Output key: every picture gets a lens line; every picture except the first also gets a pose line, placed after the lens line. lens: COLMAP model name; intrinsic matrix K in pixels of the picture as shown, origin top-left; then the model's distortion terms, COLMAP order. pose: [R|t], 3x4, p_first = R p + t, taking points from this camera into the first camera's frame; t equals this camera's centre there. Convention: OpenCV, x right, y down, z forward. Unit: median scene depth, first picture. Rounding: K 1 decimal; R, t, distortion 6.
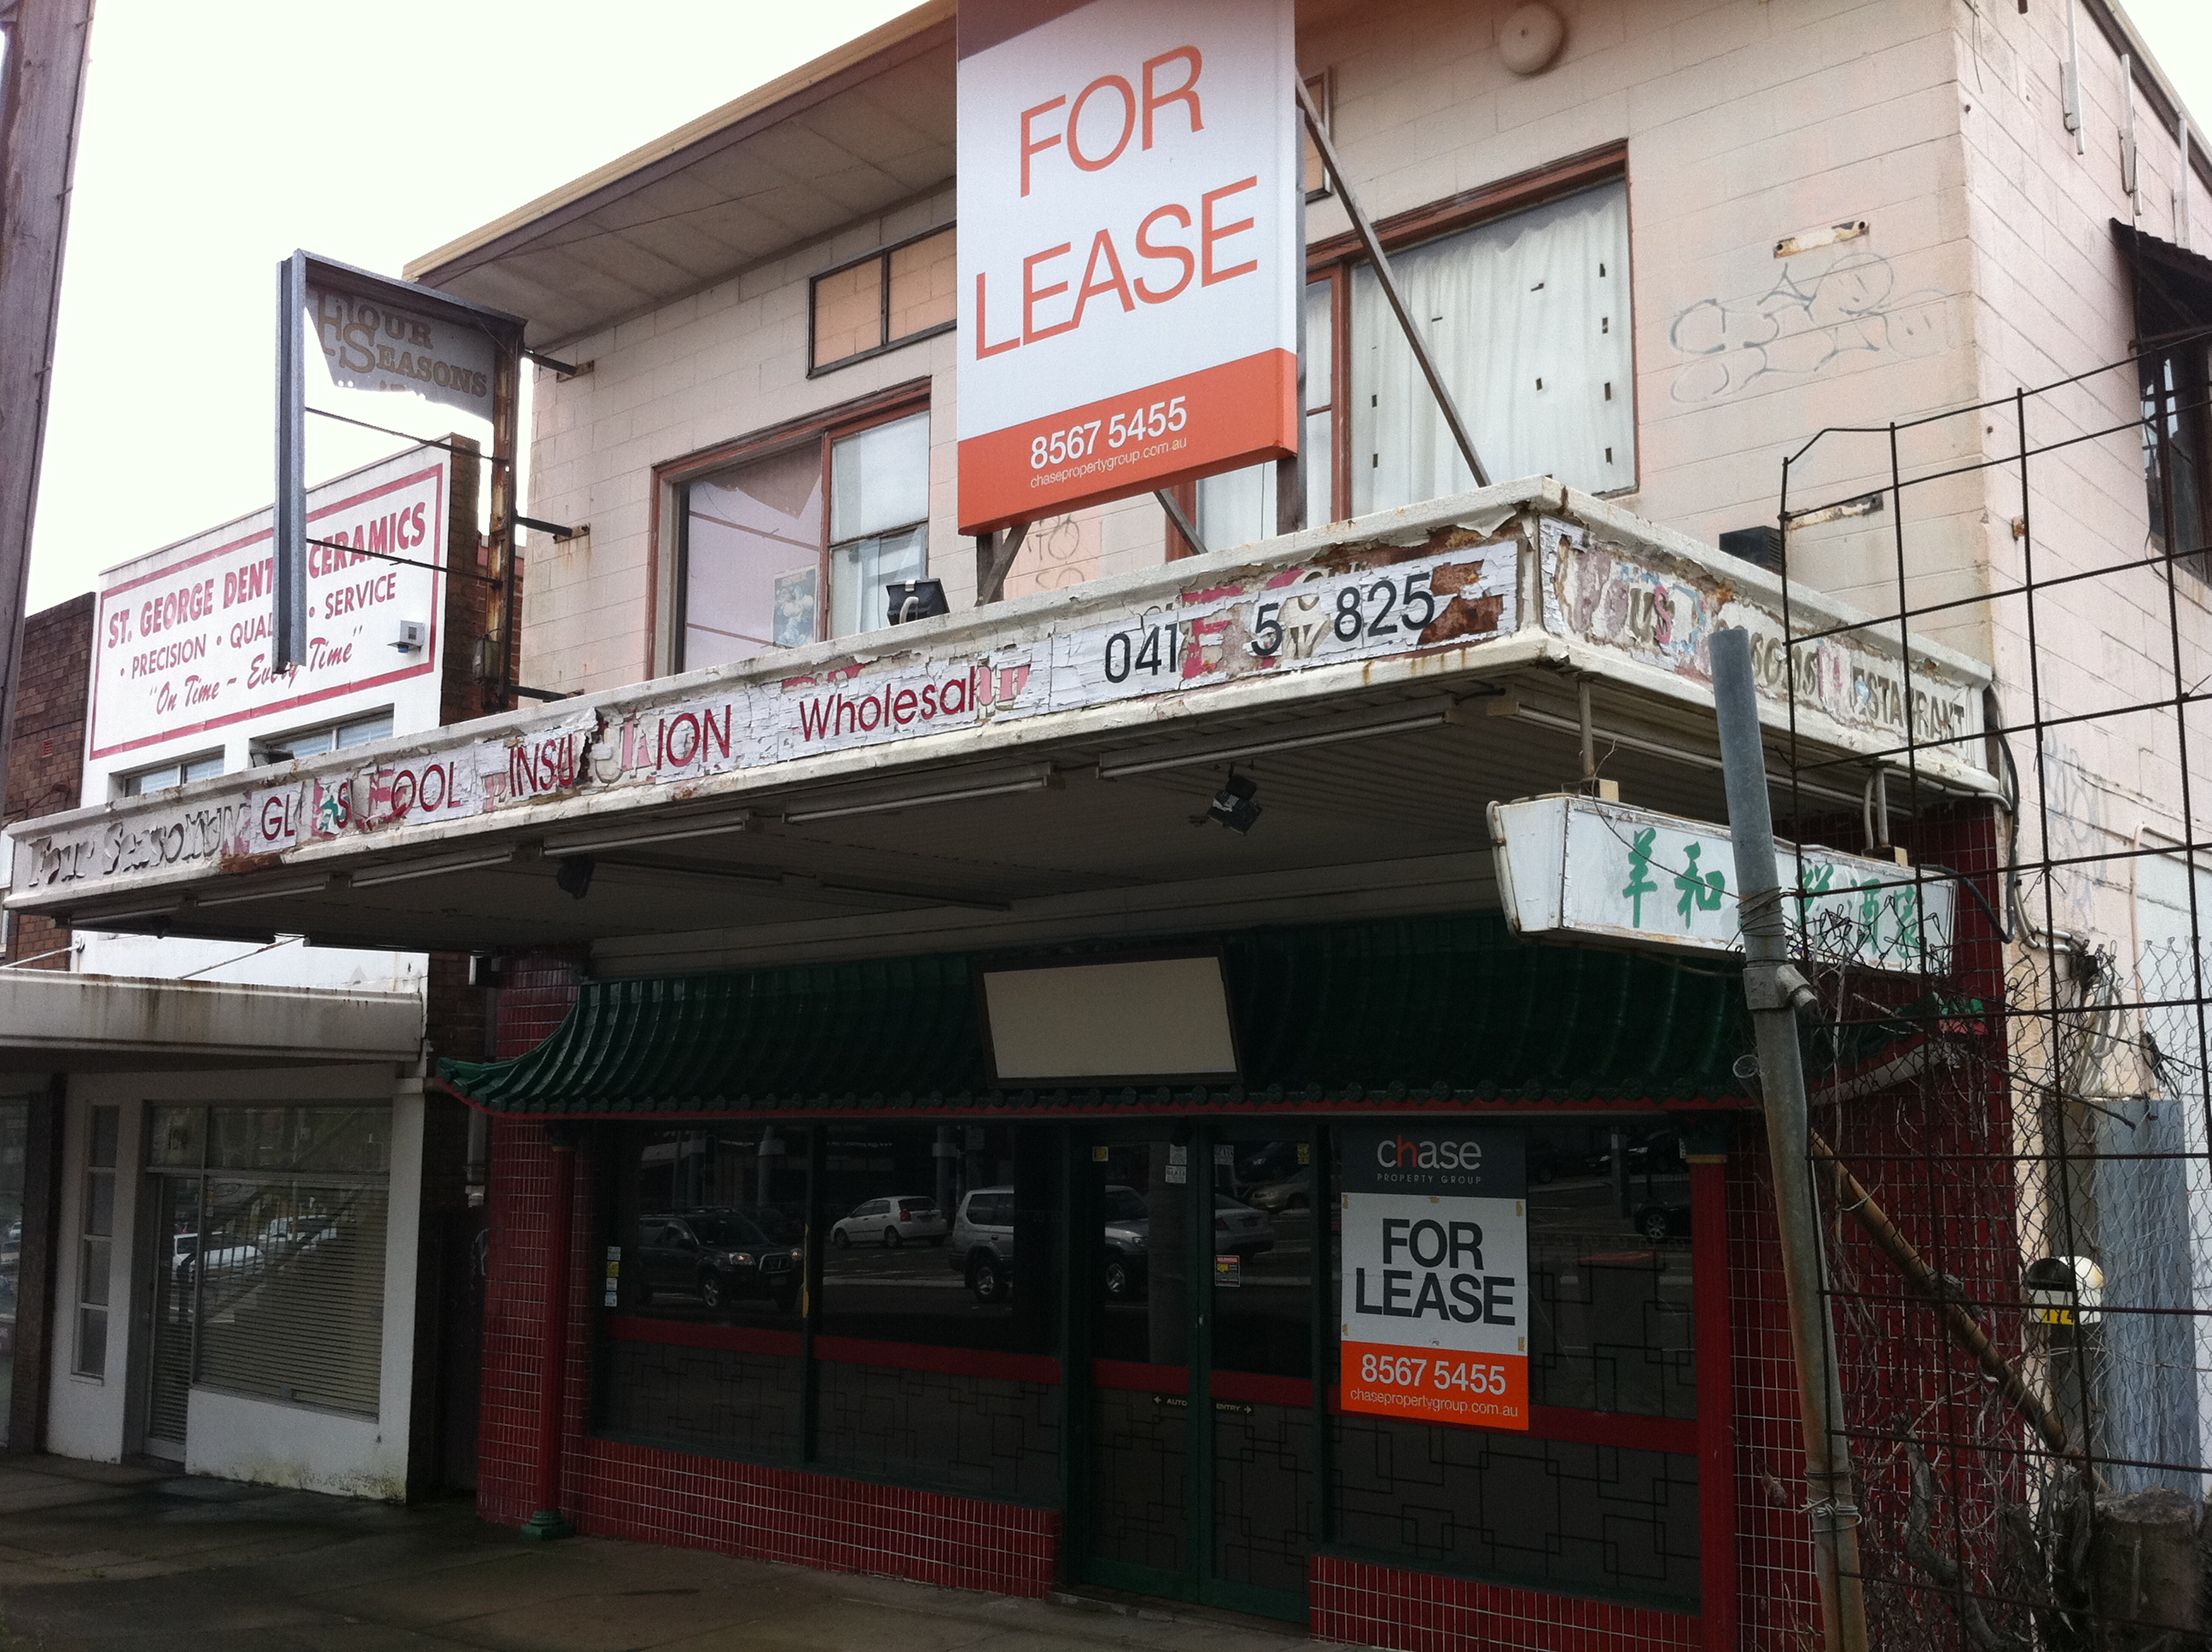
lens RADIAL K [[2074.8, 0, 1106.0], [0, 2074.8, 826.0], [0, 0, 1]] dist [0.120027, -0.342677]
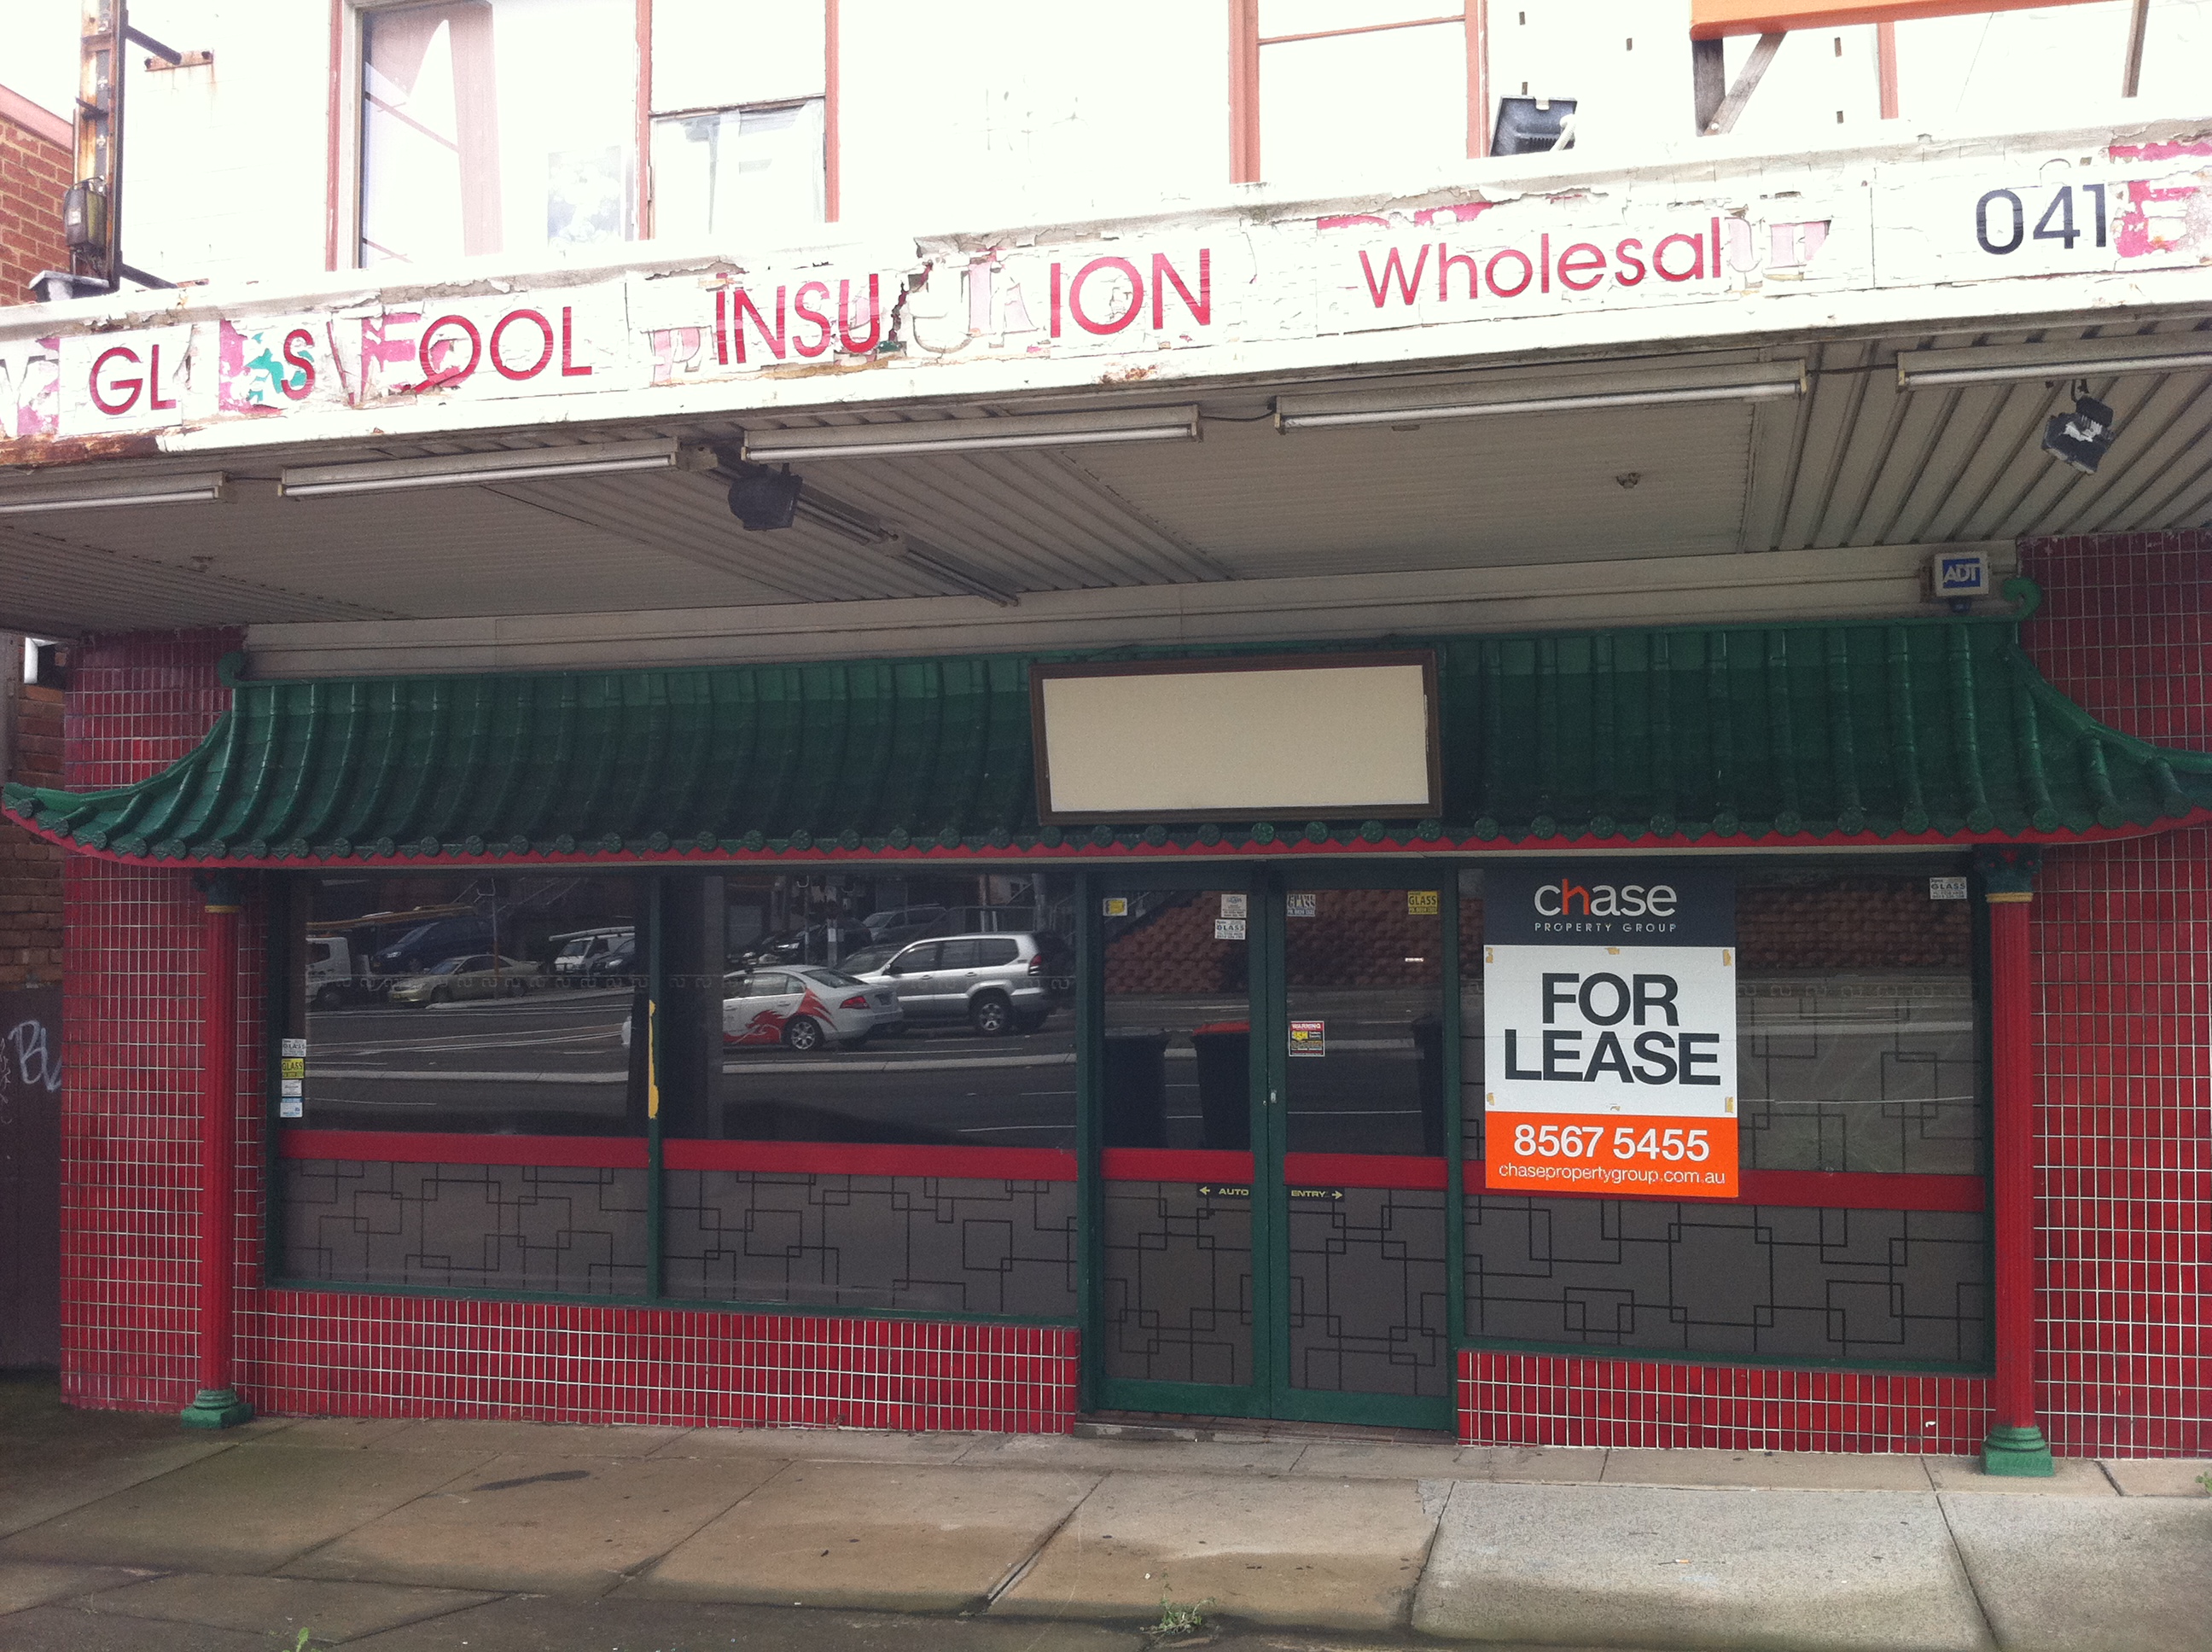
lens RADIAL K [[2074.8, 0, 1106.0], [0, 2074.8, 826.0], [0, 0, 1]] dist [0.120027, -0.342677]
pose [[0.902949, 0.013658, 0.429530, -0.421198], [-0.057542, 0.994337, 0.089347, 0.060495], [-0.425877, -0.105392, 0.898622, 0.304700]]
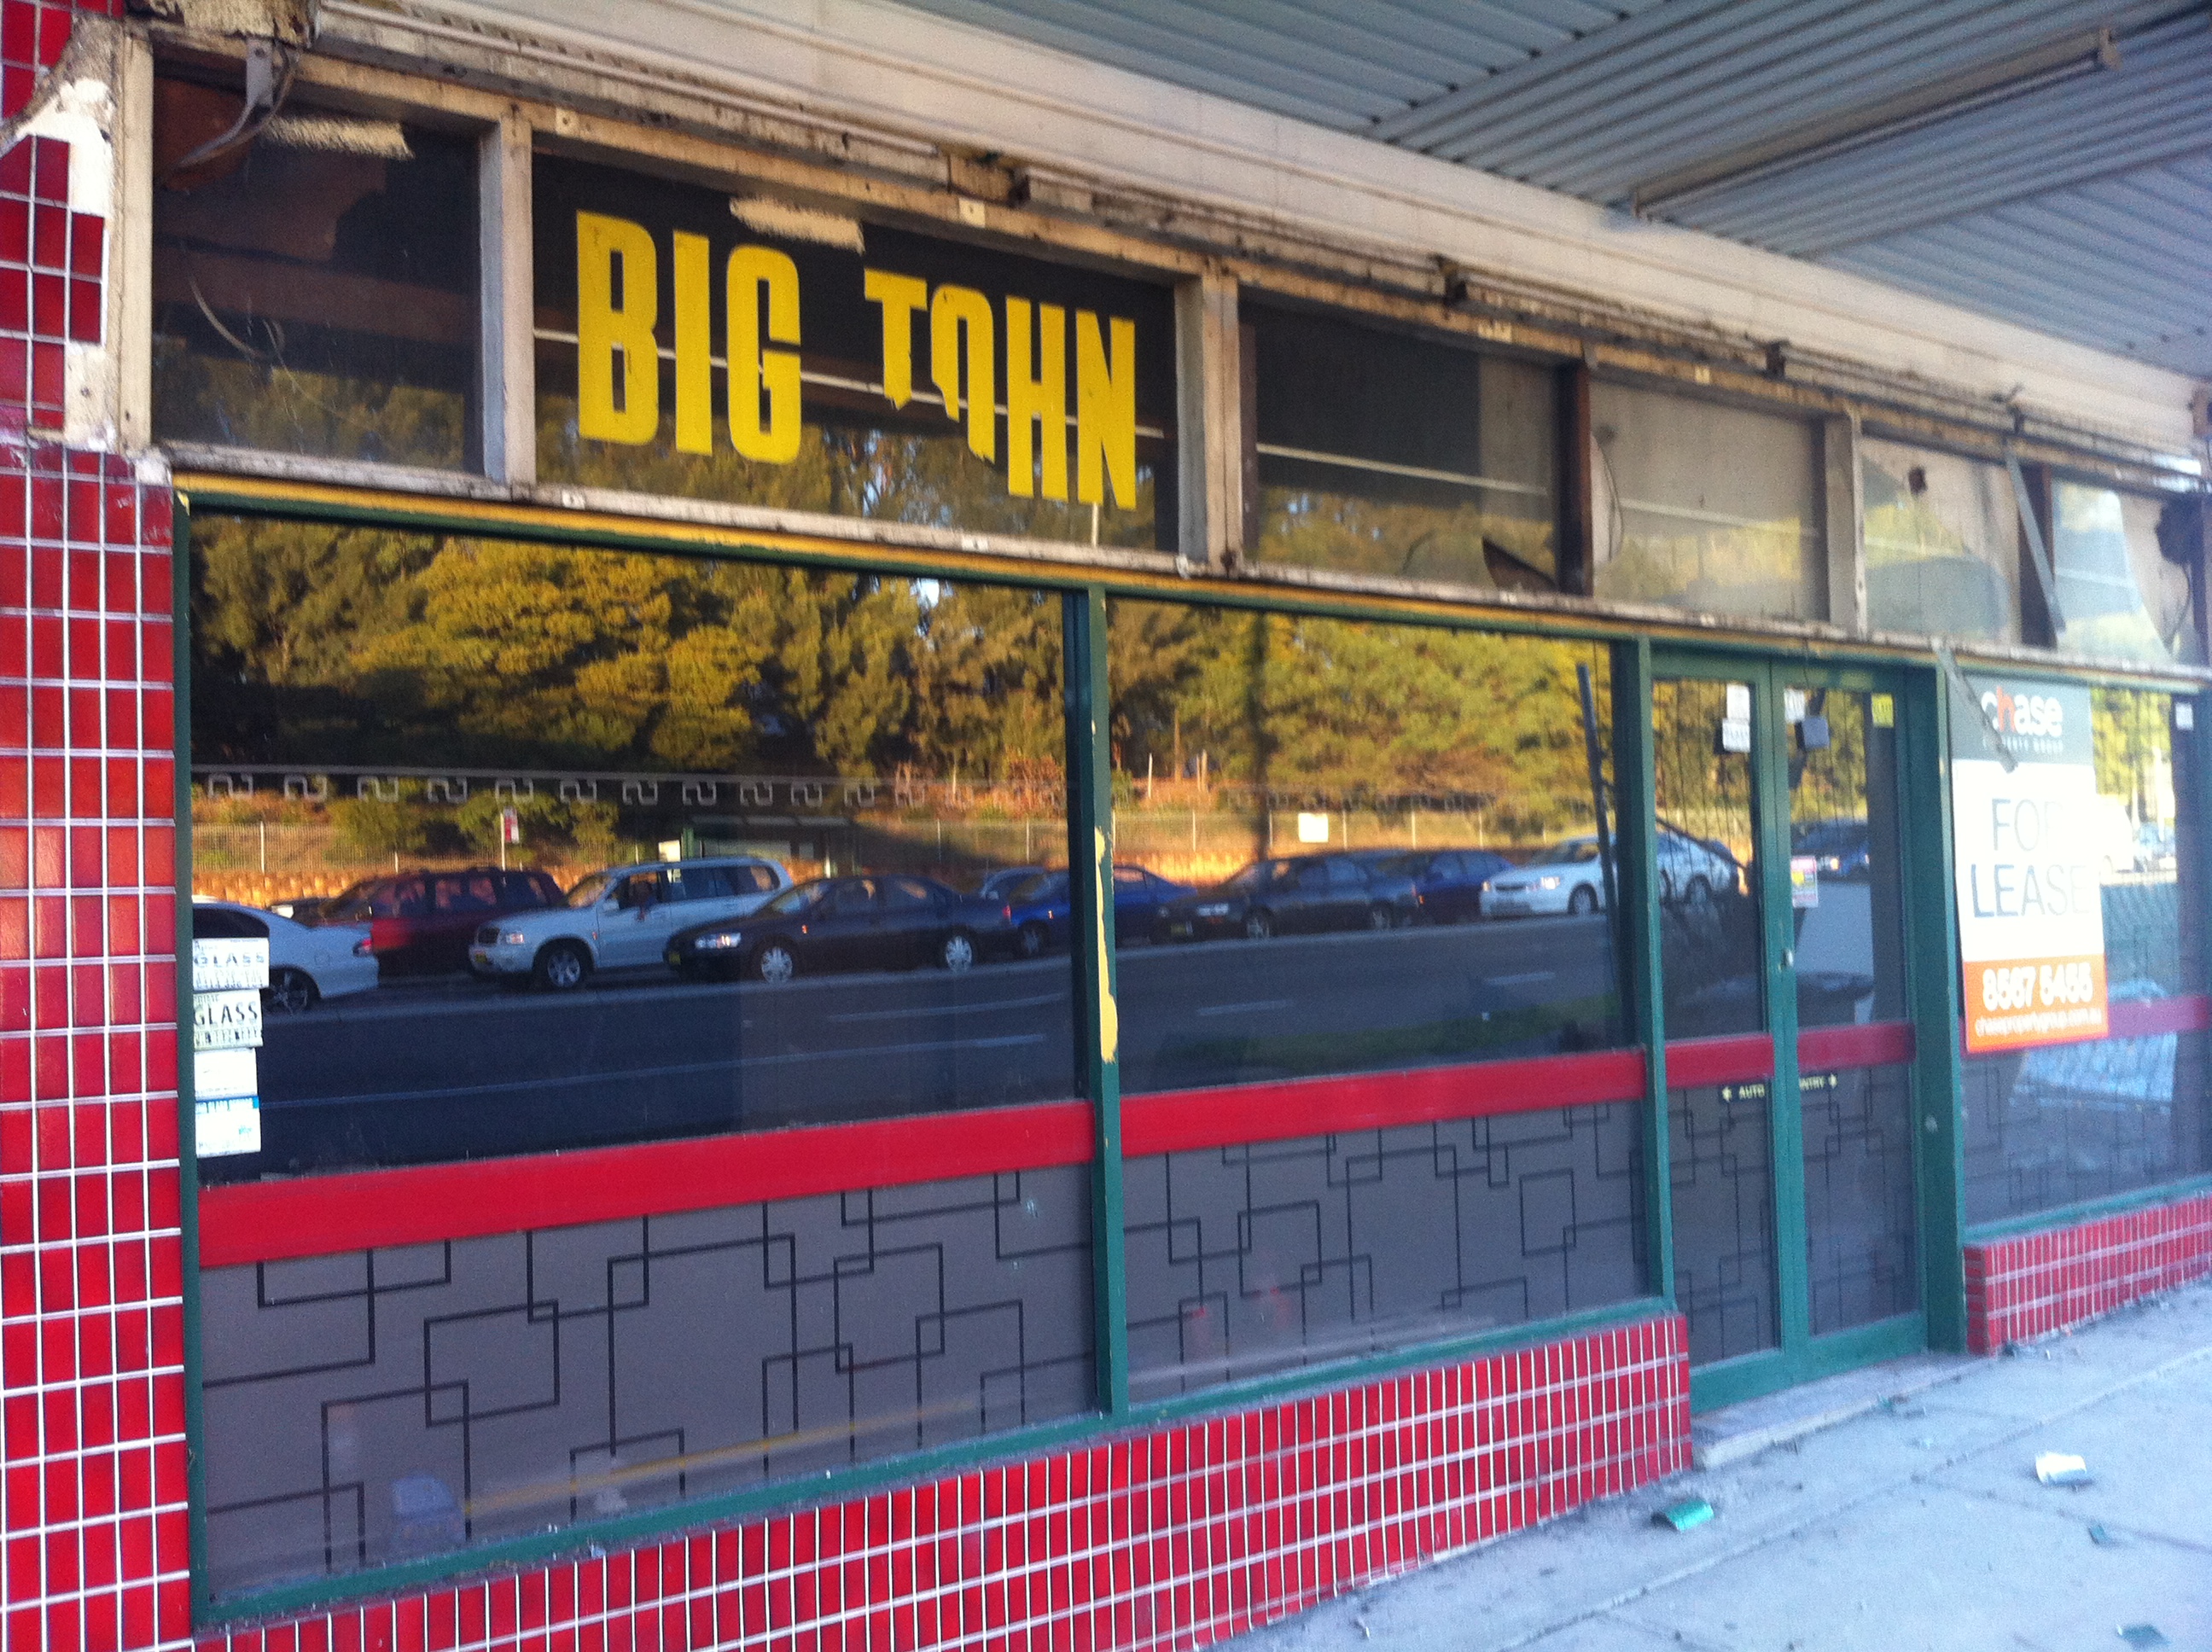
lens RADIAL K [[2074.8, 0, 1106.0], [0, 2074.8, 826.0], [0, 0, 1]] dist [0.120027, -0.342677]
pose [[0.190420, 0.023731, 0.981416, -0.684753], [-0.125853, 0.992049, 0.000431, 0.245338], [-0.973602, -0.123597, 0.191893, 1.194438]]
